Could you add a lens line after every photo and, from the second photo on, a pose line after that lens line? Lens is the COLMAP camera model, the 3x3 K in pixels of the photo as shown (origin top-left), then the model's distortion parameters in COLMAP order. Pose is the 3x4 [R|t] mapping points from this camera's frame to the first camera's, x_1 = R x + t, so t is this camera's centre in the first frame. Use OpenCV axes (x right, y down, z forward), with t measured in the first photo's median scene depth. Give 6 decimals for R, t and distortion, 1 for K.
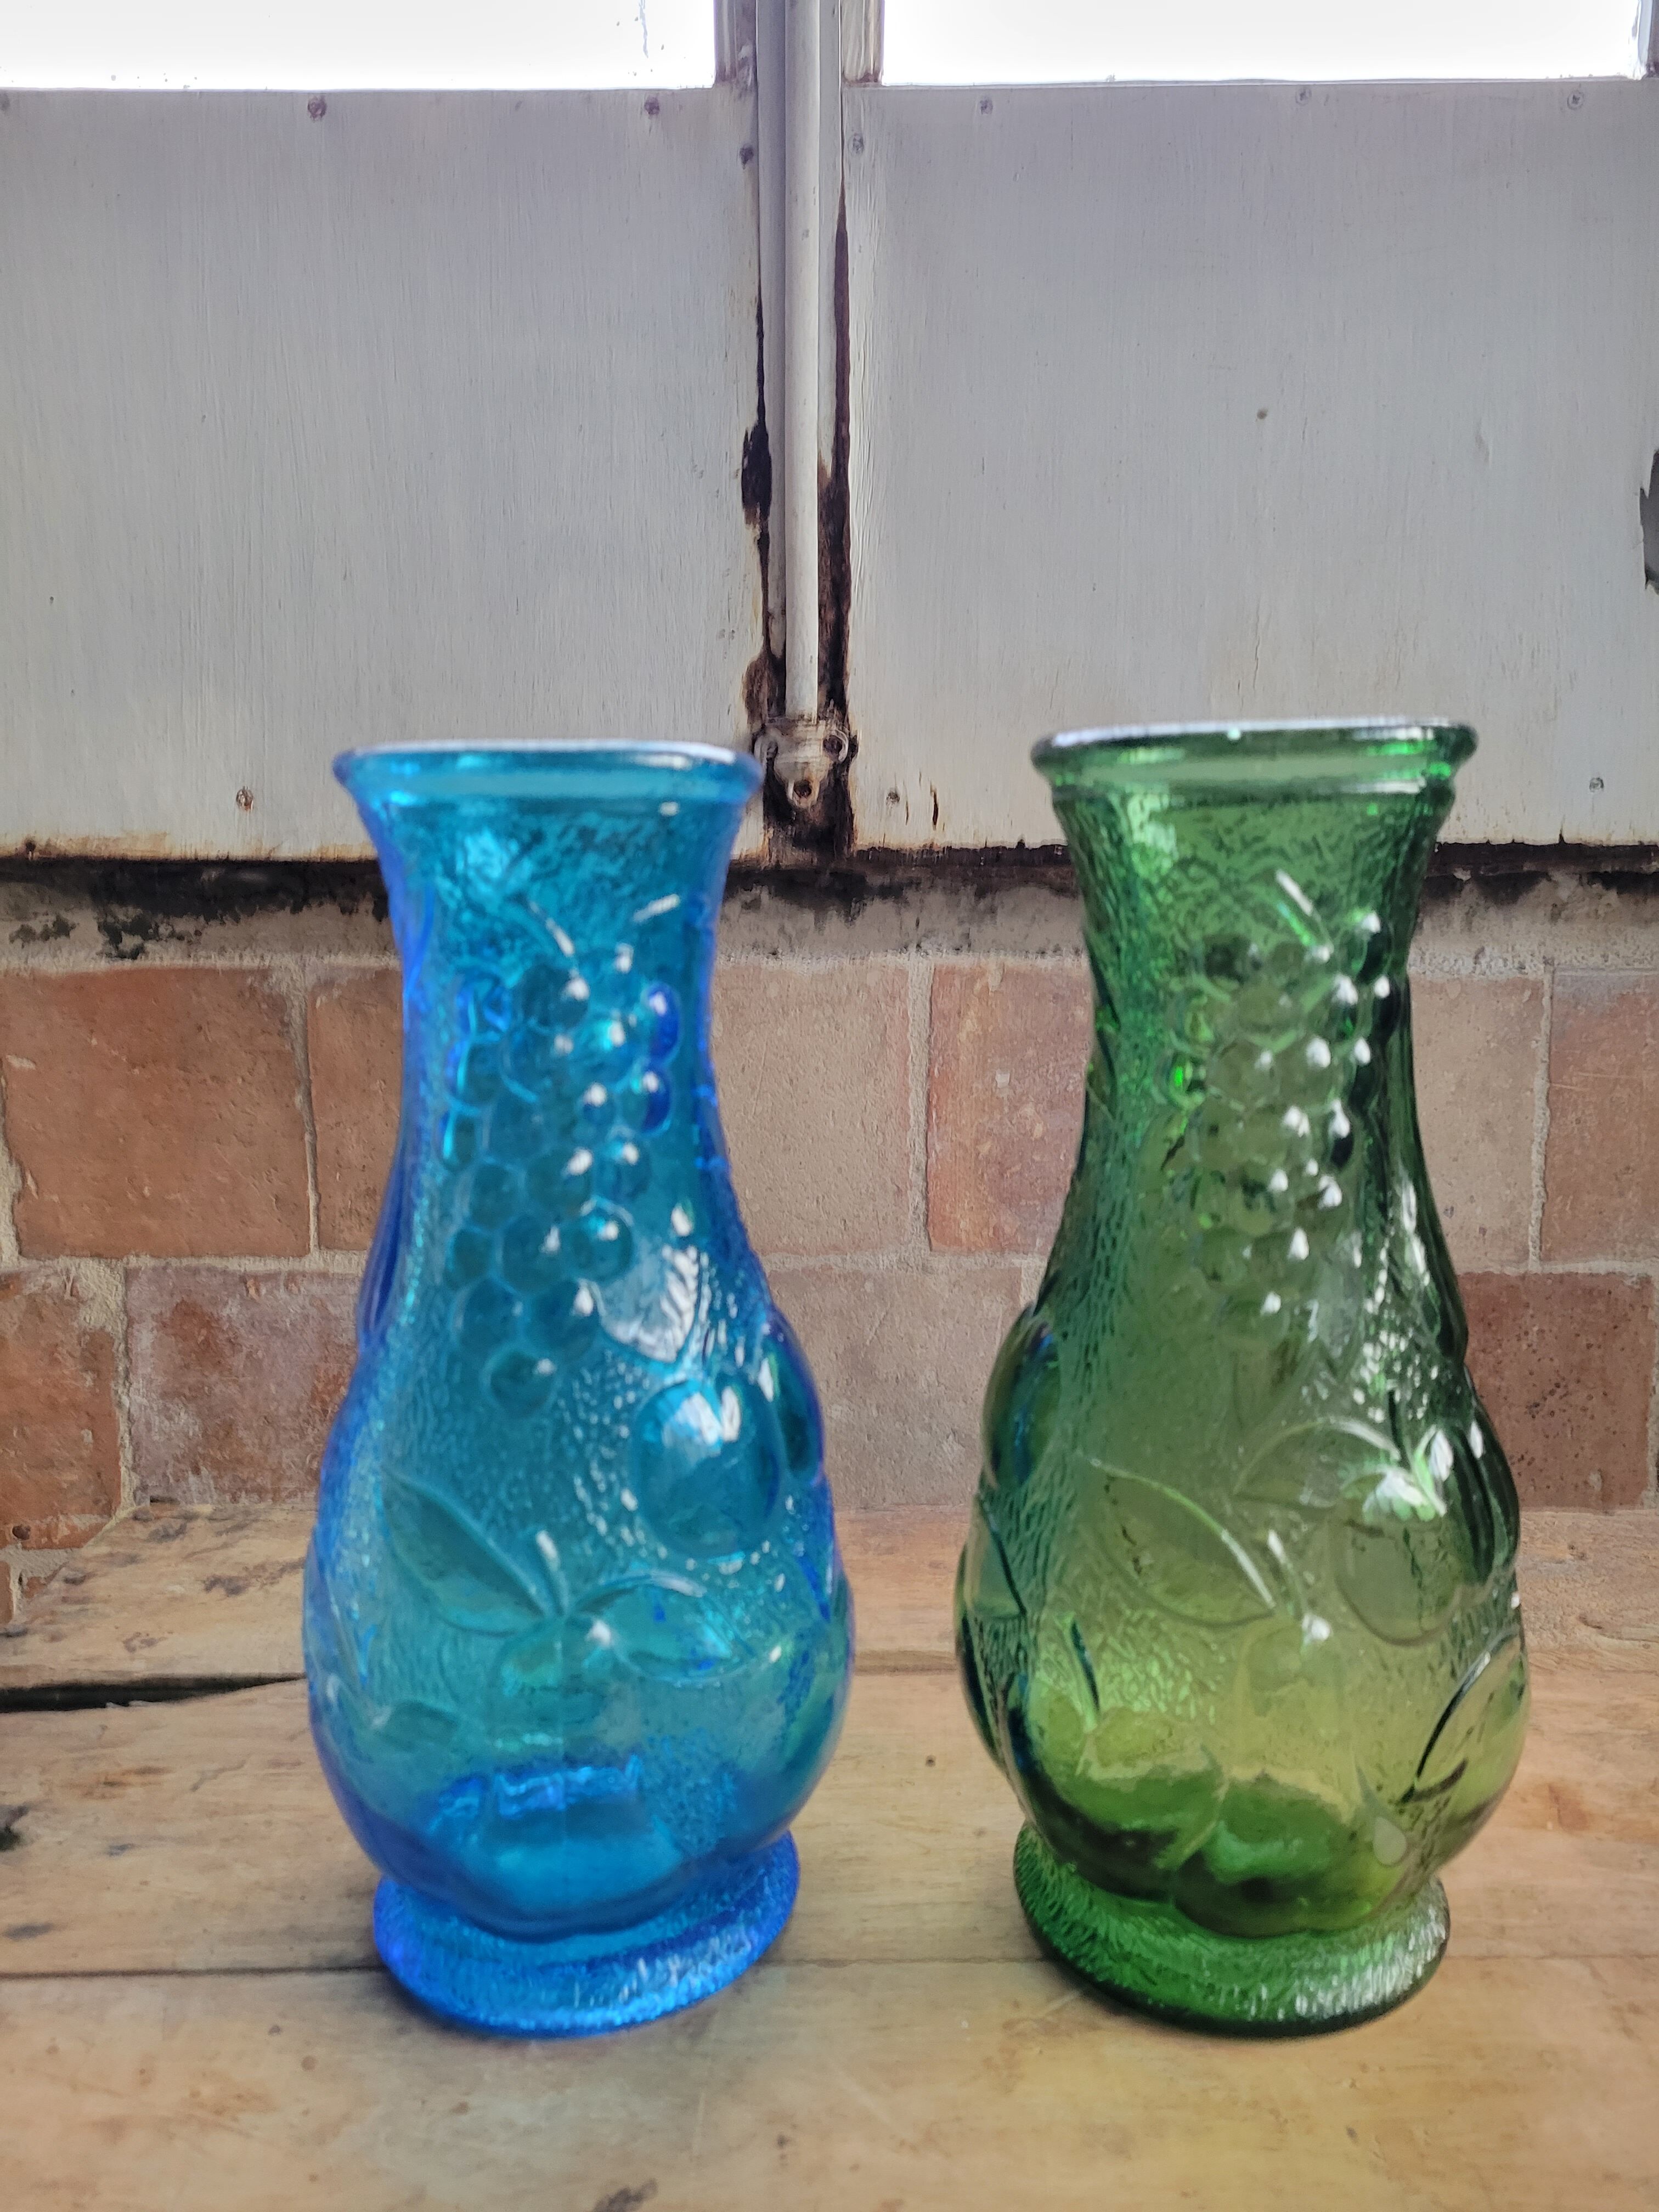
lens RADIAL K [[1674.5, 0, 807.4], [0, 1674.5, 1106.3], [0, 0, 1]] dist [0.058312, -0.046384]
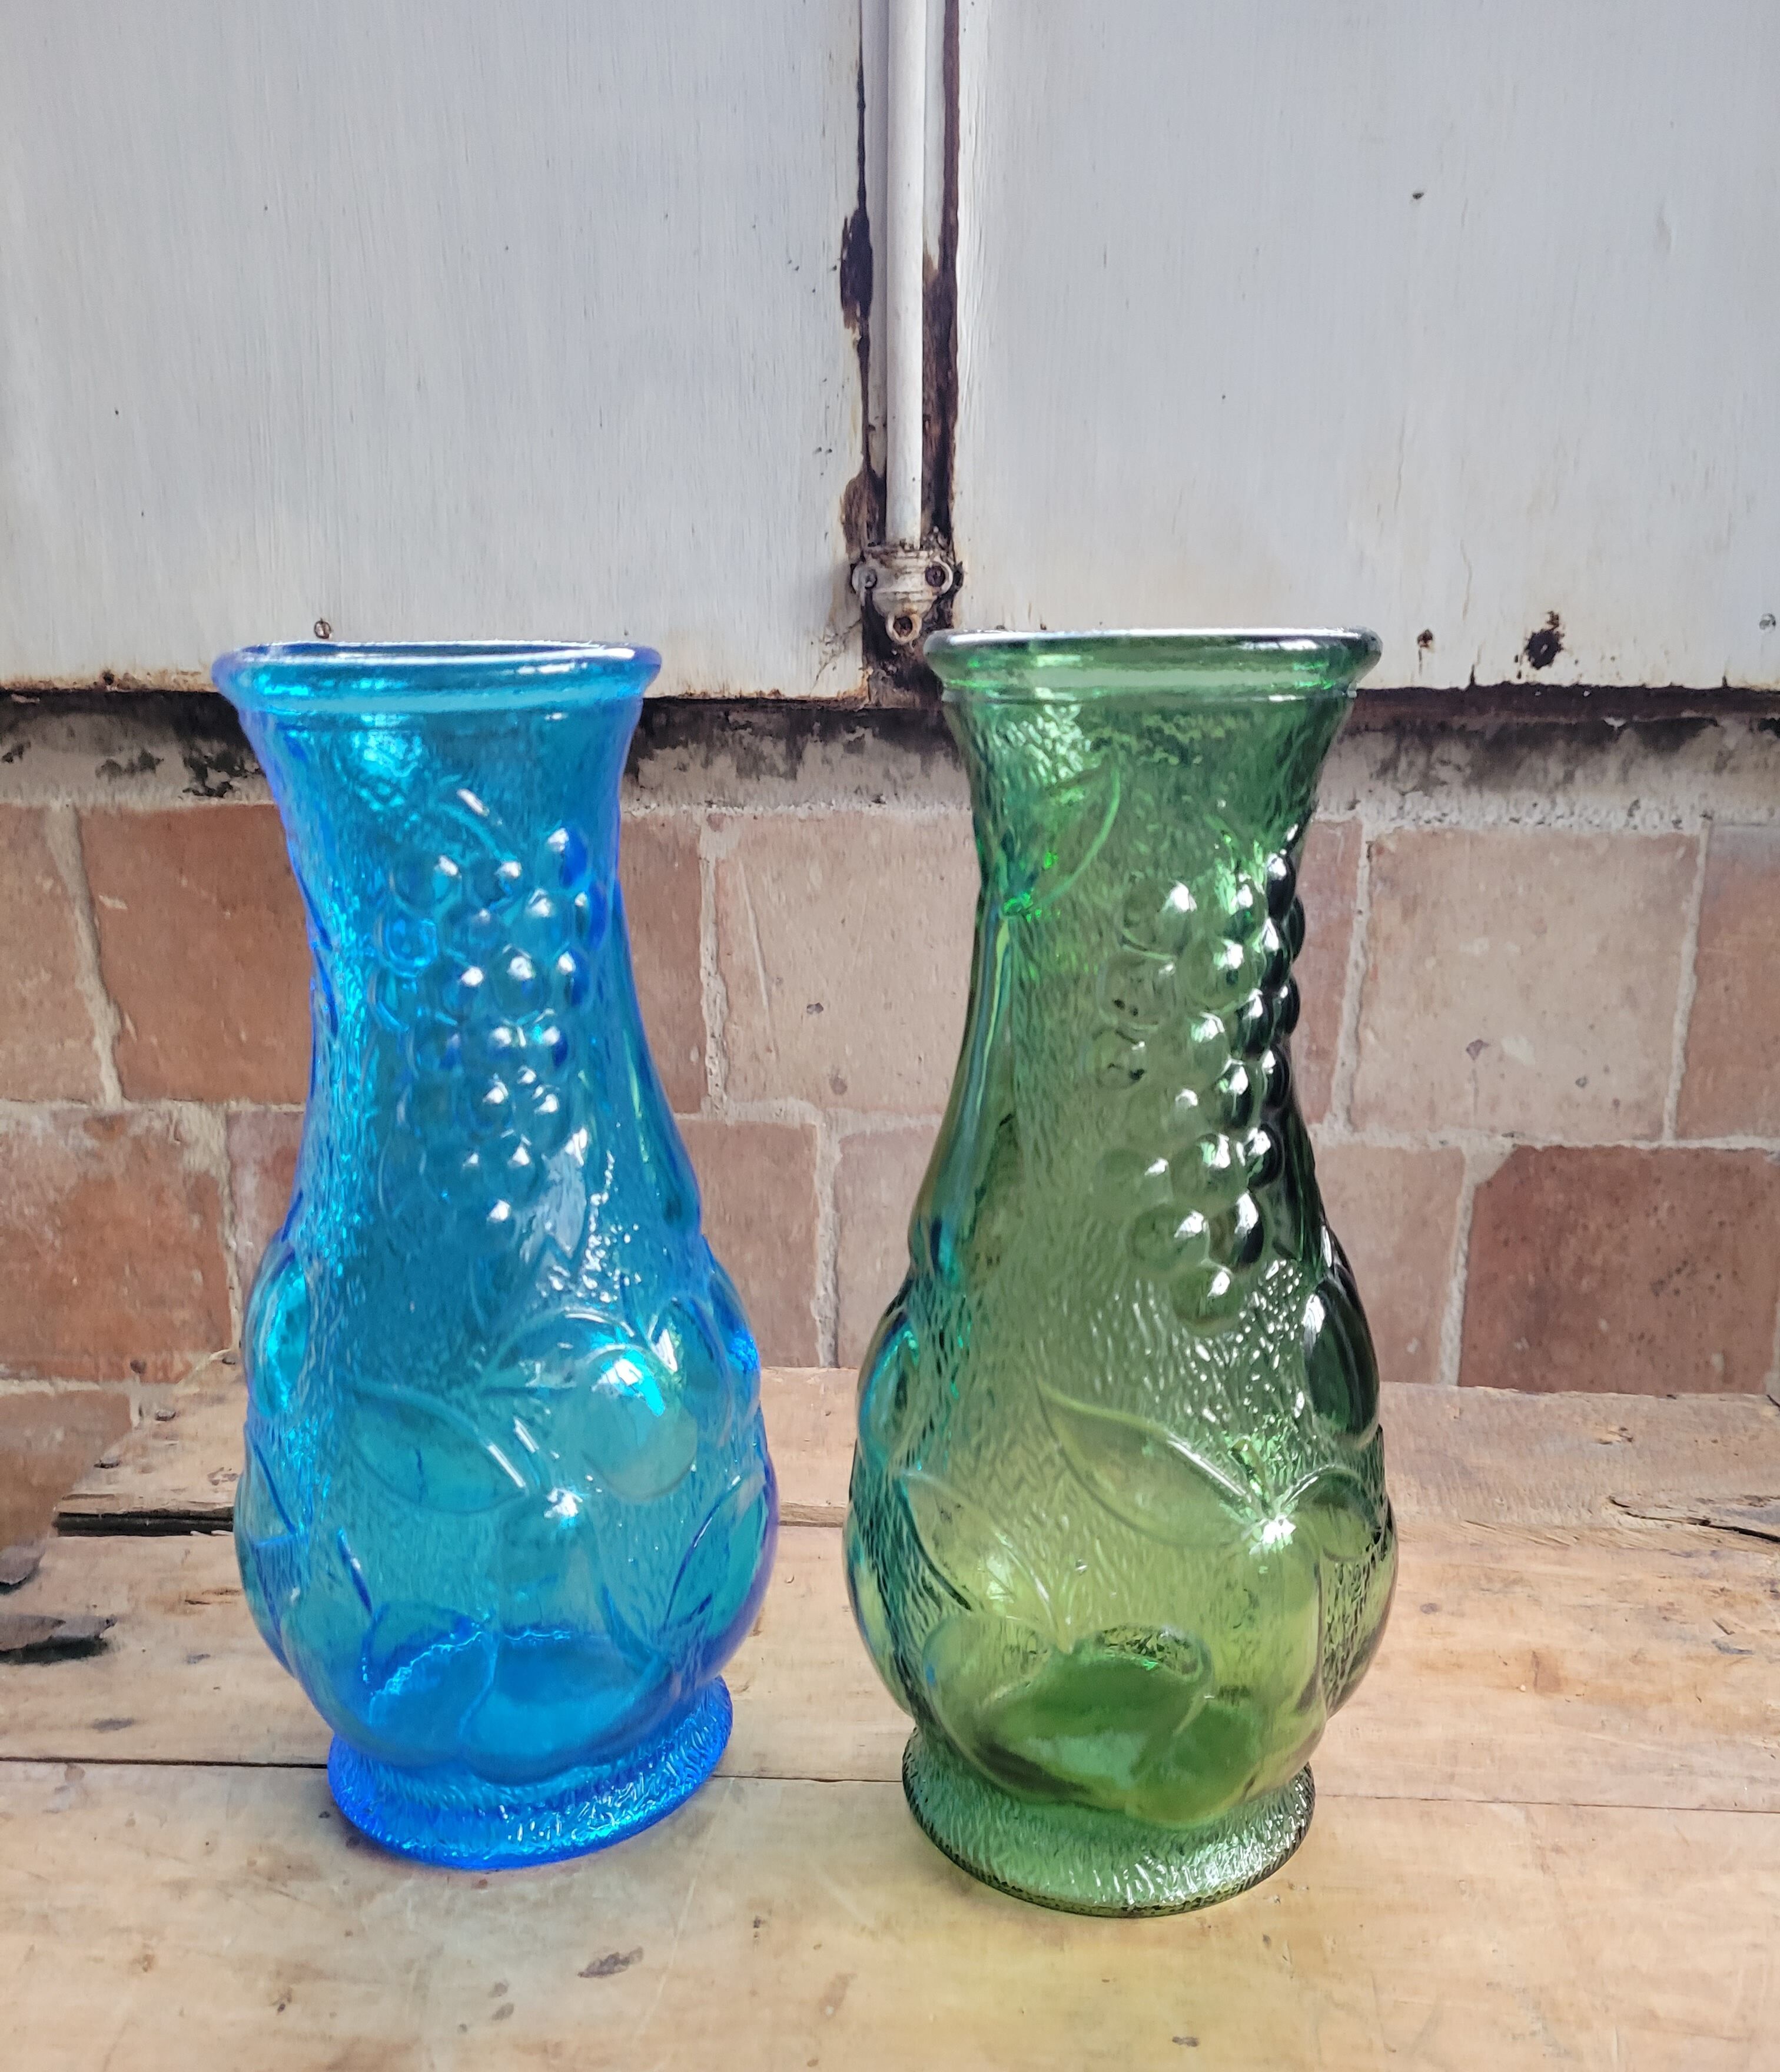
lens RADIAL K [[1825.6, 0, 903.5], [0, 1825.6, 1187.3], [0, 0, 1]] dist [0.054464, -0.045026]
pose [[0.998168, 0.023256, -0.055859, 0.062213], [-0.015056, 0.989612, 0.142976, -0.023479], [0.058604, -0.141873, 0.988149, -0.060564]]
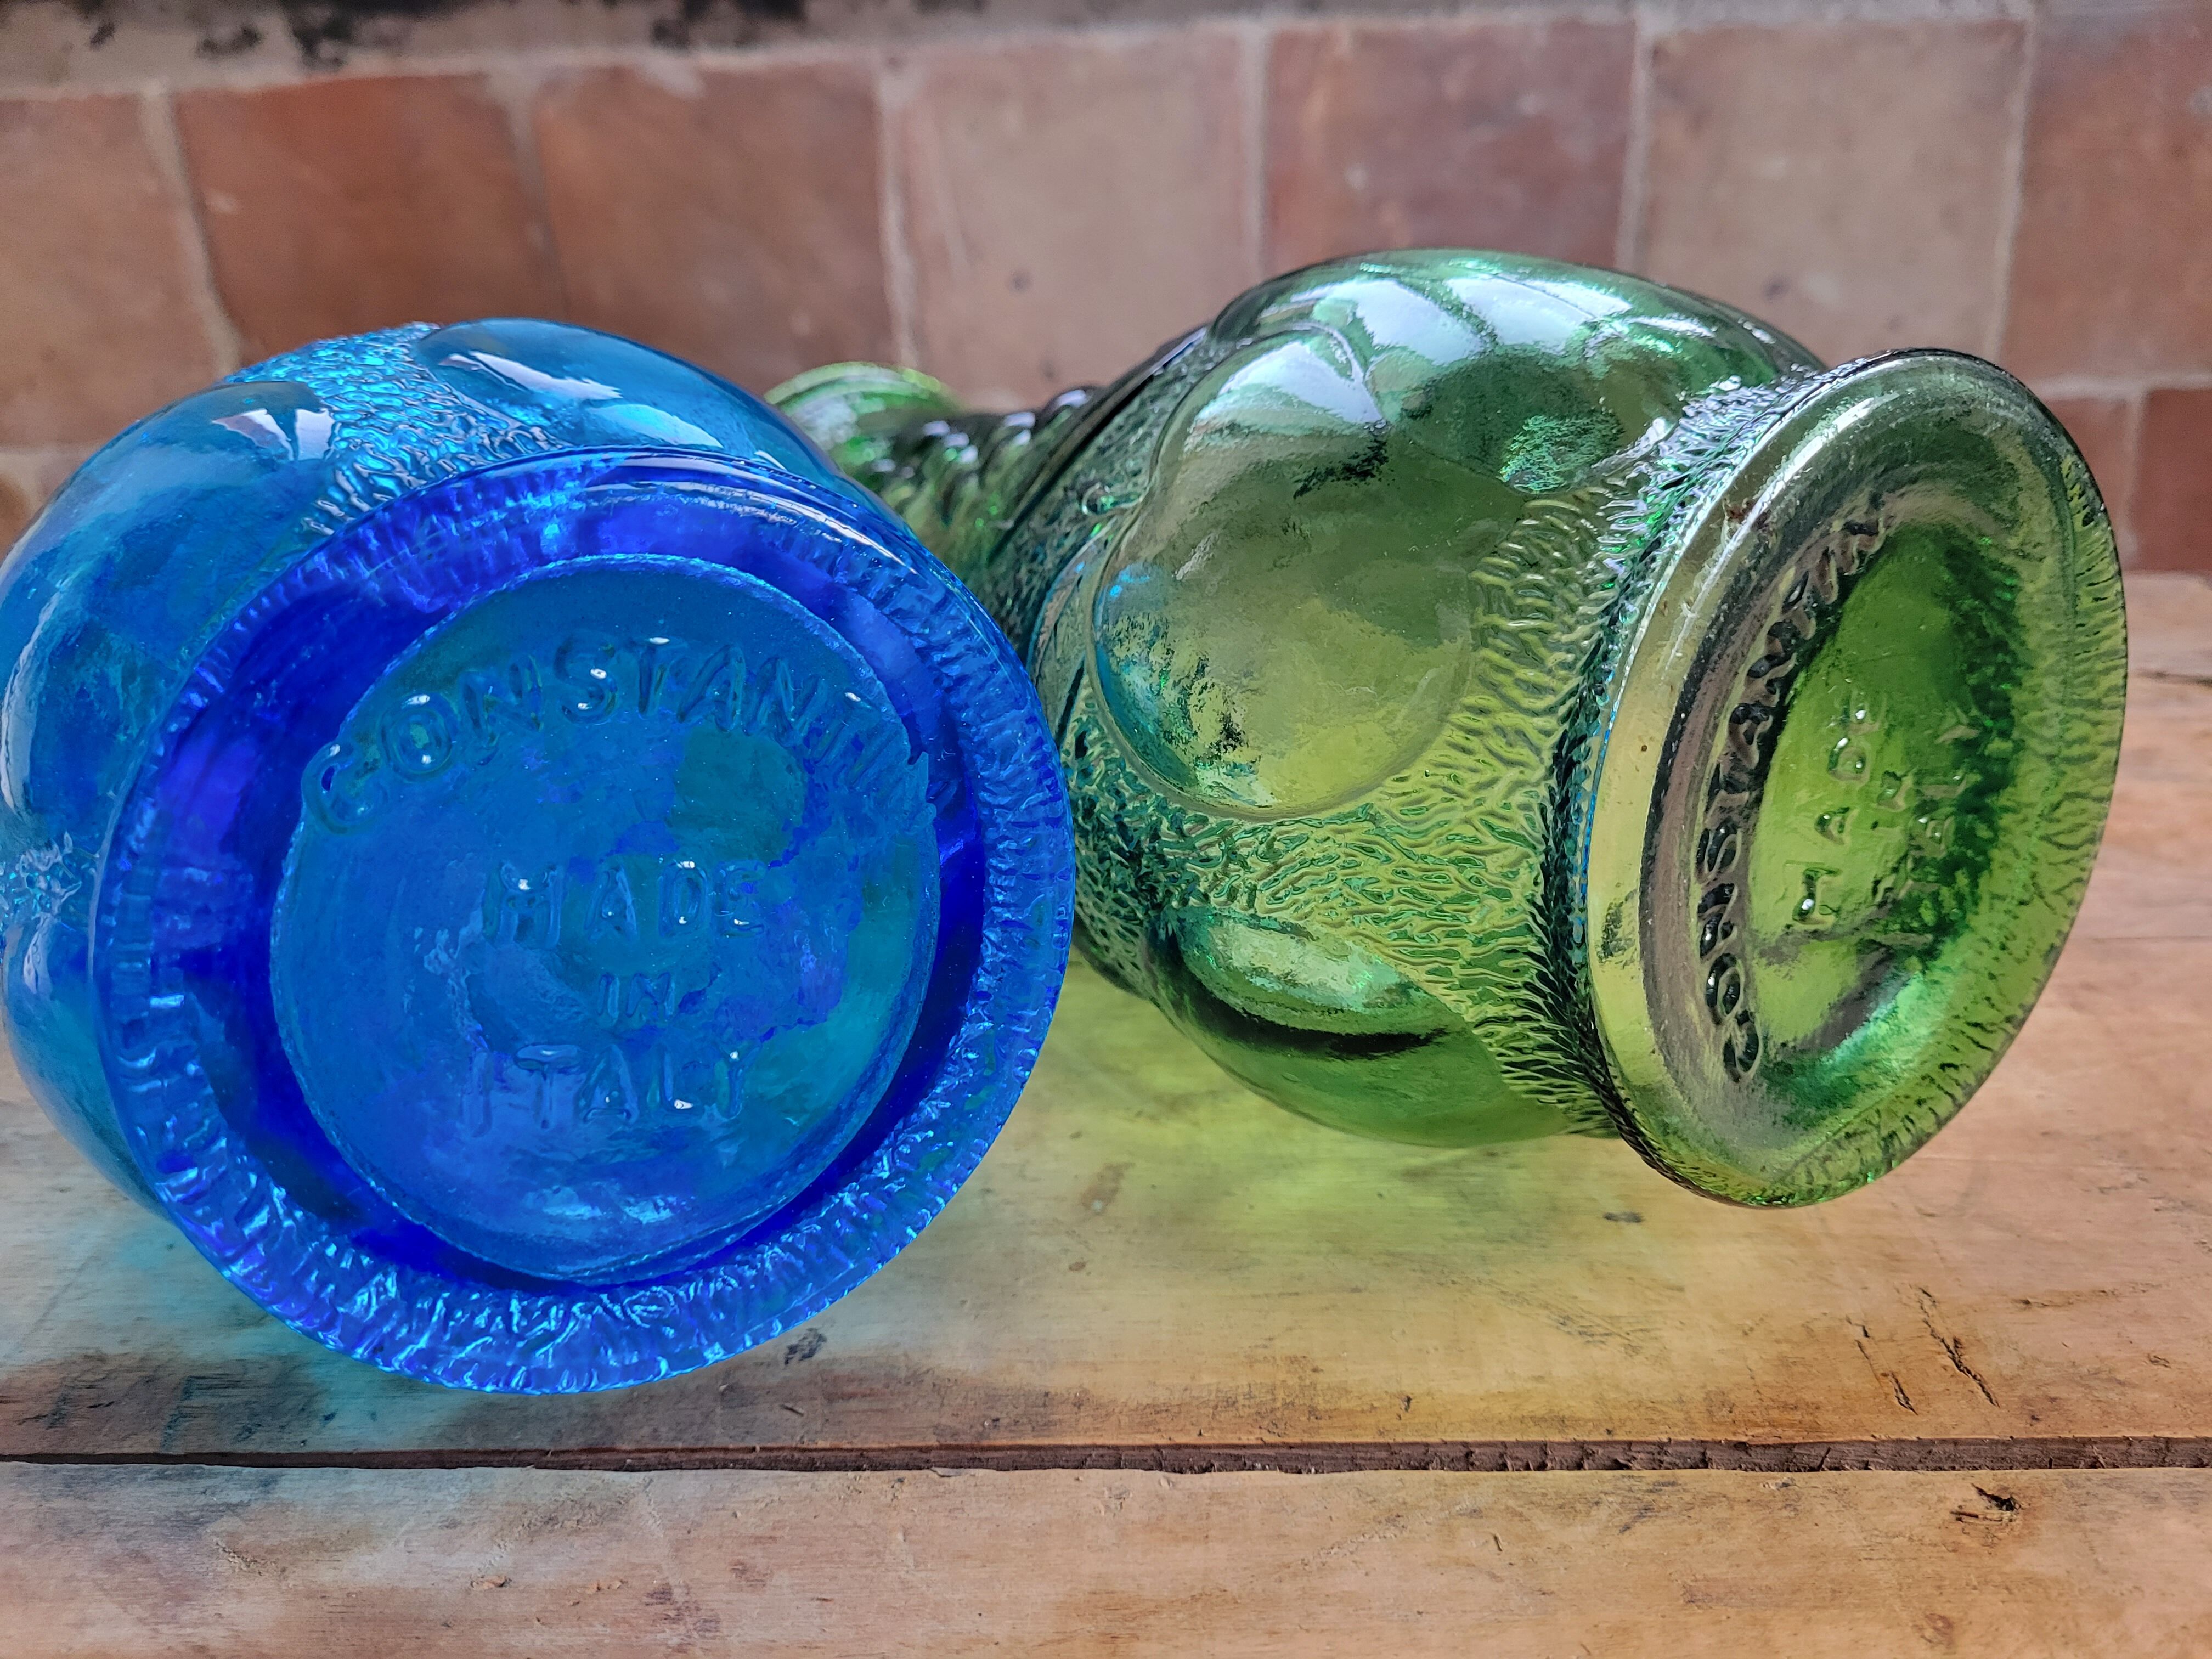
lens RADIAL K [[1709.6, 0, 1106.0], [0, 1709.6, 829.5], [0, 0, 1]] dist [0.000913, 0.000201]
pose [[0.997992, -0.016845, -0.061055, 0.040741], [0.028298, 0.981006, 0.191903, 0.144714], [0.056663, -0.193245, 0.979513, 0.106541]]
